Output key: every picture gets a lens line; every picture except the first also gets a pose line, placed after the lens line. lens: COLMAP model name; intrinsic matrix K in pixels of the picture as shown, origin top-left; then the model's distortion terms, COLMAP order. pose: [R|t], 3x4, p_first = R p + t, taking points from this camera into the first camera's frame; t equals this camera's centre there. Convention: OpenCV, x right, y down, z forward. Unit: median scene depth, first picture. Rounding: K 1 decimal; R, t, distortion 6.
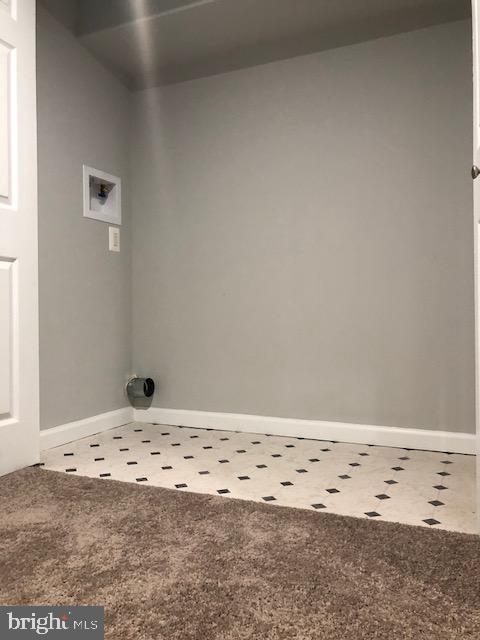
lens RADIAL K [[523.4, 0, 240.2], [0, 523.4, 306.3], [0, 0, 1]] dist [0.038178, -0.039777]
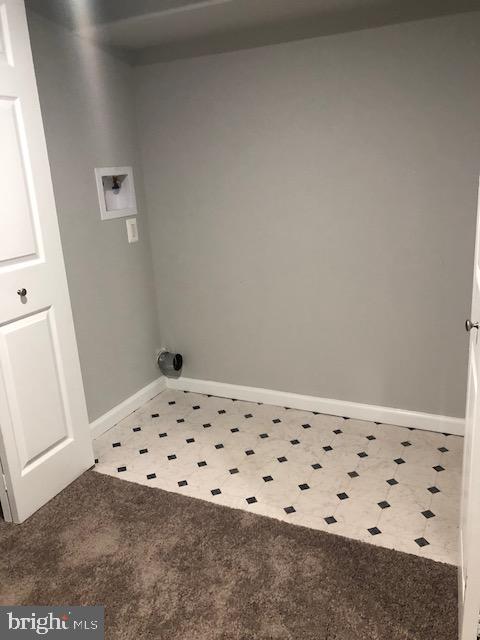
lens RADIAL K [[523.4, 0, 240.2], [0, 523.4, 306.3], [0, 0, 1]] dist [0.038178, -0.039777]
pose [[0.998393, -0.042302, -0.037709, 0.006009], [0.051053, 0.960224, 0.274524, -0.391208], [0.024596, -0.276008, 0.960840, -0.037550]]
